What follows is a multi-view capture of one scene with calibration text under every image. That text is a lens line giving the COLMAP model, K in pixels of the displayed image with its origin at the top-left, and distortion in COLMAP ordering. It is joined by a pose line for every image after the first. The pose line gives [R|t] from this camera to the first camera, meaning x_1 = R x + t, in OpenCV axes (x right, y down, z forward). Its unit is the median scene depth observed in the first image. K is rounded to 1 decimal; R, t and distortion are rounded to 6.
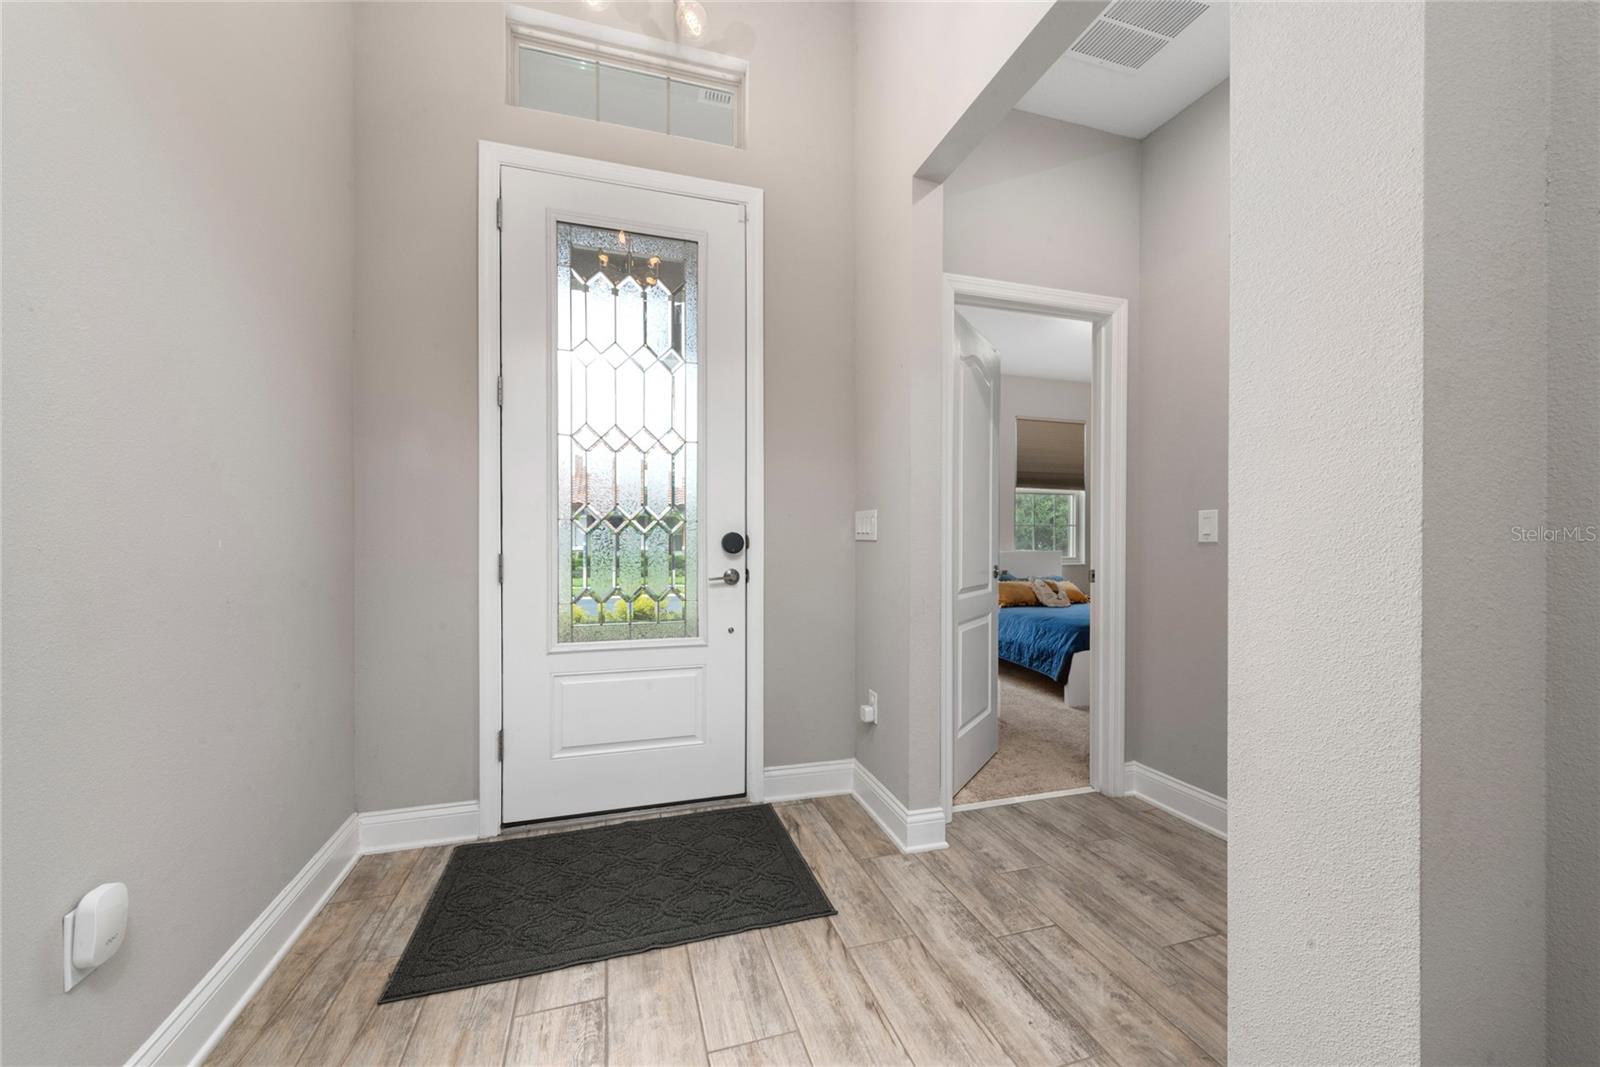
lens RADIAL K [[628.7, 0, 806.7], [0, 628.7, 539.6], [0, 0, 1]] dist [0.003562, -0.000282]
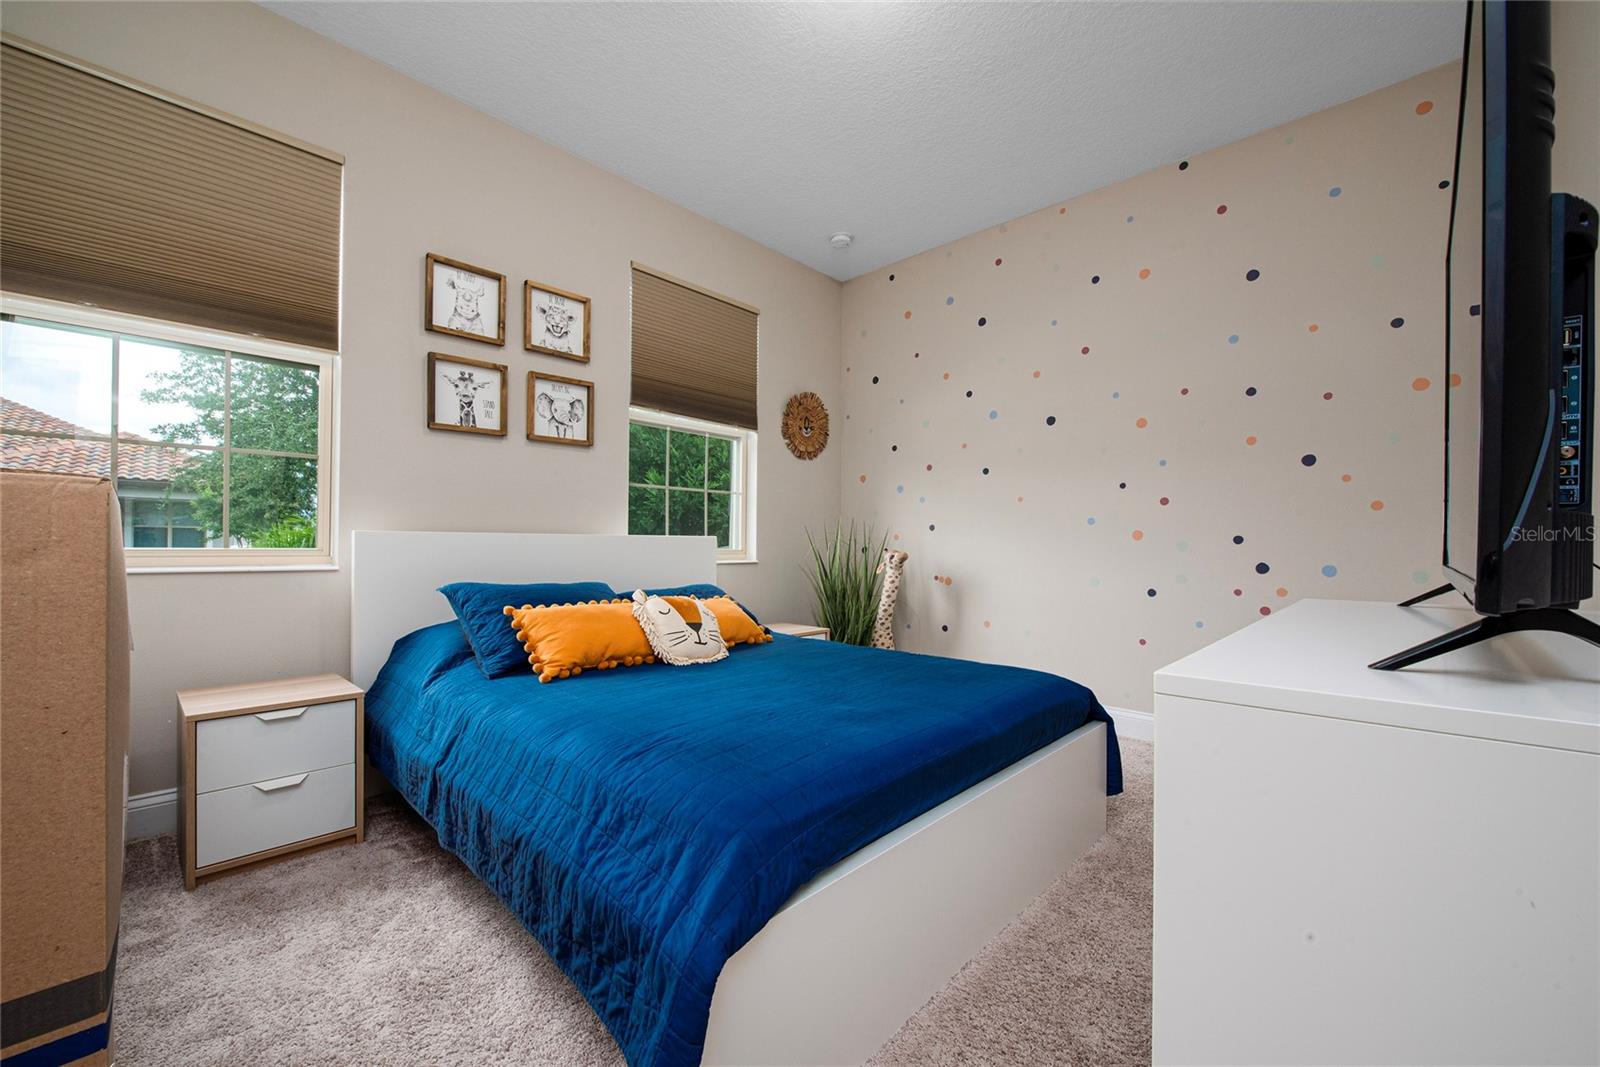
lens RADIAL K [[628.7, 0, 806.7], [0, 628.7, 539.6], [0, 0, 1]] dist [0.003562, -0.000282]
pose [[0.876143, 0.008971, 0.481967, 0.259638], [-0.007535, 0.999960, -0.004916, 0.027182], [-0.481992, 0.000676, 0.876176, 0.598421]]
